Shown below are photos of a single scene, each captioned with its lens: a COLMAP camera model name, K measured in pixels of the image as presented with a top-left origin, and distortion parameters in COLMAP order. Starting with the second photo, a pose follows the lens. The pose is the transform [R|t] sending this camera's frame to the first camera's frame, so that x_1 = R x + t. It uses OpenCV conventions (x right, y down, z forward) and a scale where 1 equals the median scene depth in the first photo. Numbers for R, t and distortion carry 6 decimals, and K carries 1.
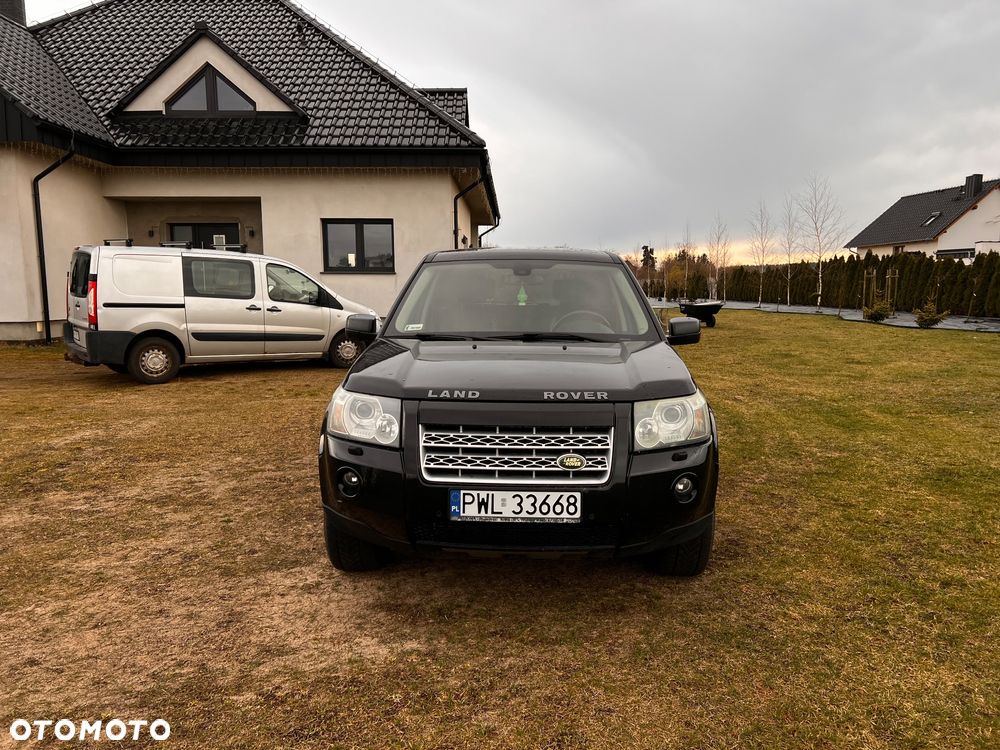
lens RADIAL K [[745.3, 0, 510.5], [0, 745.3, 377.3], [0, 0, 1]] dist [0.066127, -0.076582]
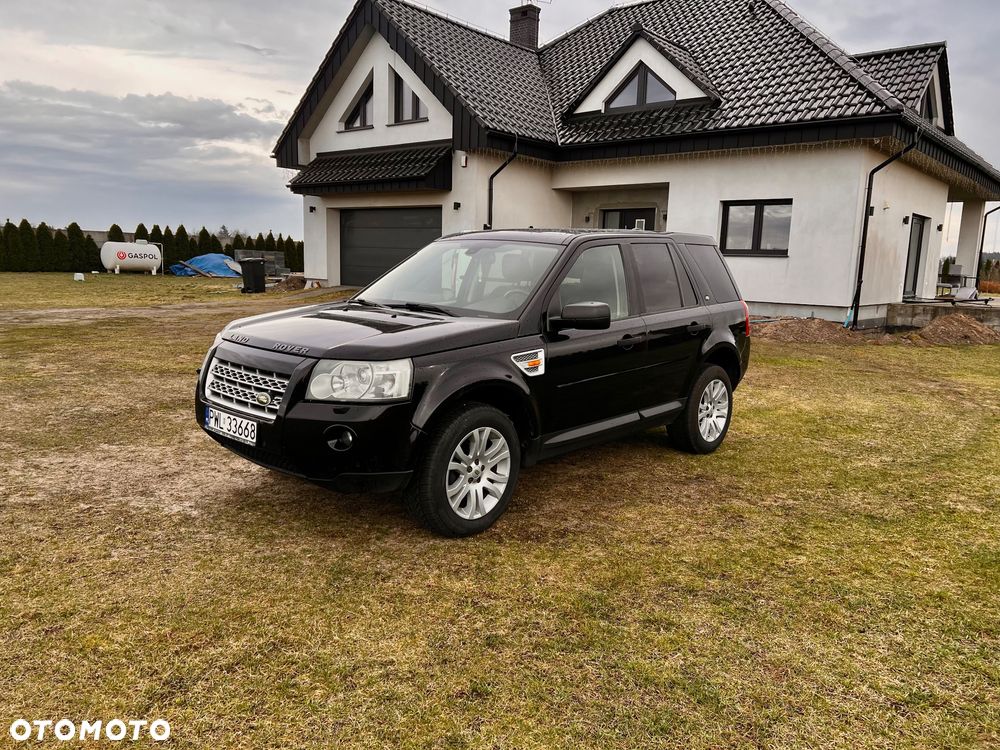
lens RADIAL K [[742.1, 0, 505.7], [0, 742.1, 384.4], [0, 0, 1]] dist [0.041937, -0.043257]
pose [[0.763284, 0.131226, -0.632596, 0.776754], [-0.111029, 0.991231, 0.071655, -0.030050], [0.636451, 0.015543, 0.771160, 0.192762]]
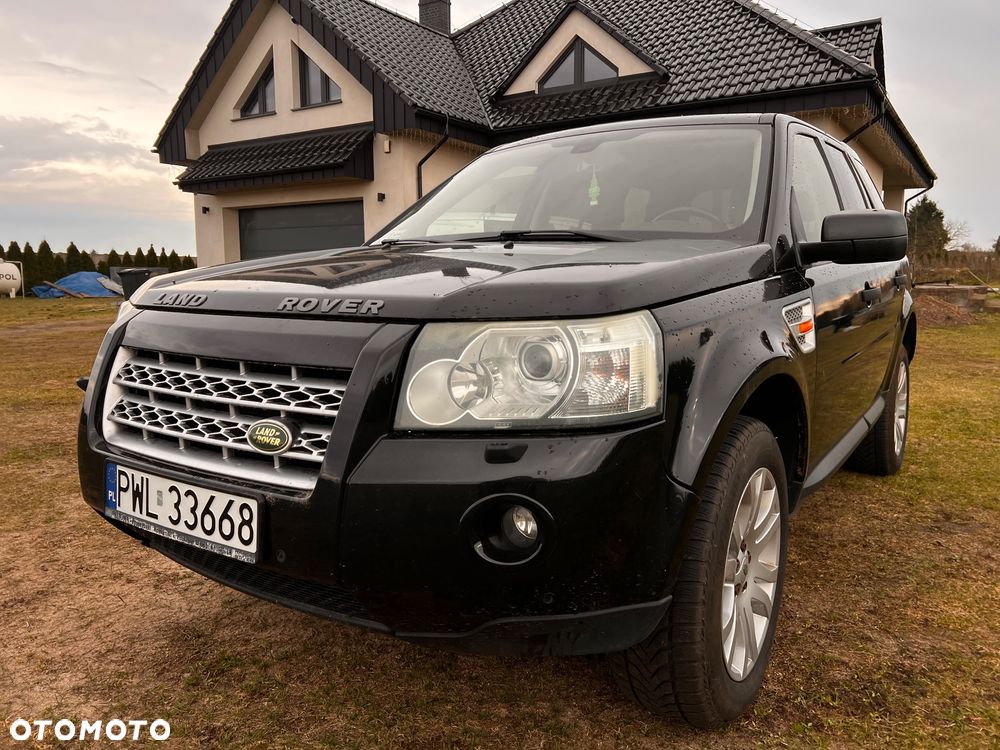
lens RADIAL K [[750.9, 0, 505.5], [0, 750.9, 370.1], [0, 0, 1]] dist [0.034886, -0.032597]
pose [[0.845209, 0.063476, -0.530653, 0.306644], [-0.060953, 0.997892, 0.022281, 0.033254], [0.530948, 0.013513, 0.847296, 0.438999]]
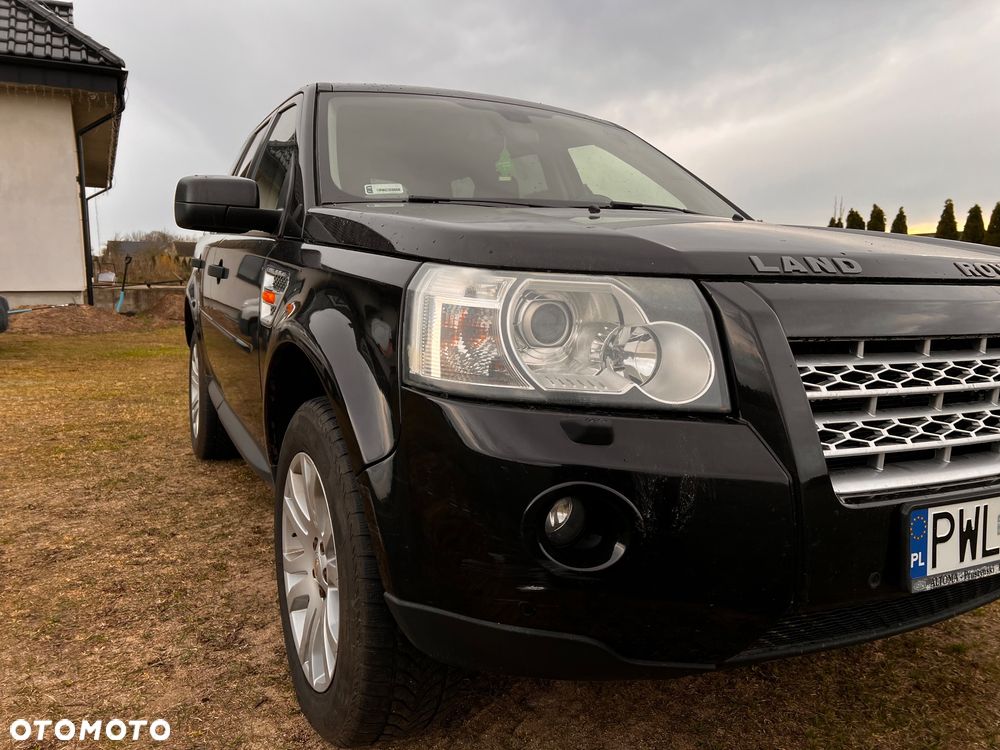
lens RADIAL K [[750.9, 0, 505.5], [0, 750.9, 370.1], [0, 0, 1]] dist [0.034886, -0.032597]
pose [[0.880011, -0.050760, 0.472234, -0.276950], [0.050068, 0.998647, 0.014042, 0.043539], [-0.472308, 0.011287, 0.881362, 0.498029]]
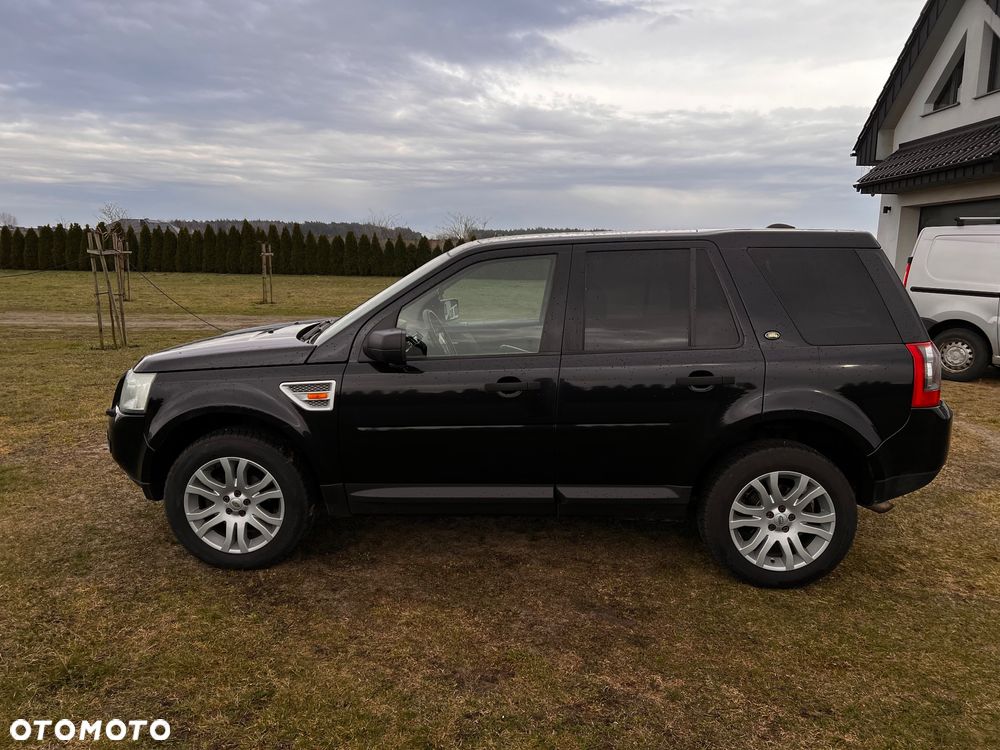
lens RADIAL K [[745.3, 0, 510.5], [0, 745.3, 377.3], [0, 0, 1]] dist [0.066127, -0.076582]
pose [[-0.004541, 0.166448, -0.986040, 0.998970], [-0.134921, 0.976932, 0.165532, -0.174219], [0.990846, 0.133789, 0.018021, 1.118614]]
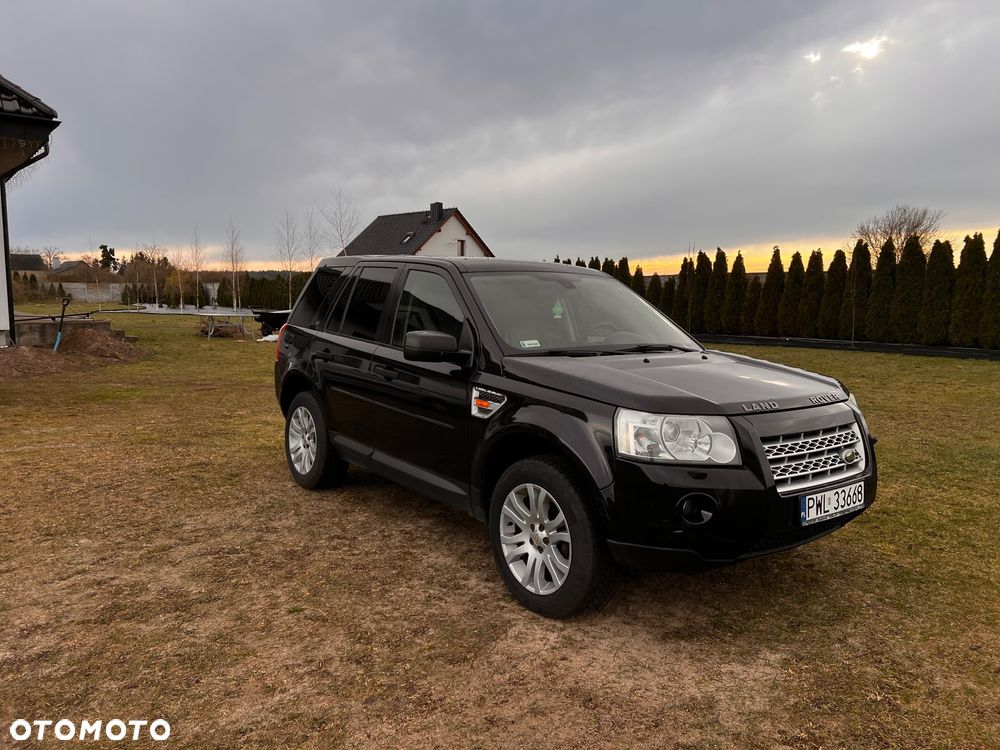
lens RADIAL K [[740.7, 0, 512.5], [0, 740.7, 372.4], [0, 0, 1]] dist [0.050135, -0.062707]
pose [[0.773506, -0.056194, 0.631293, -0.678045], [0.064899, 0.997848, 0.009304, -0.038917], [-0.630458, 0.033774, 0.775488, 0.284818]]
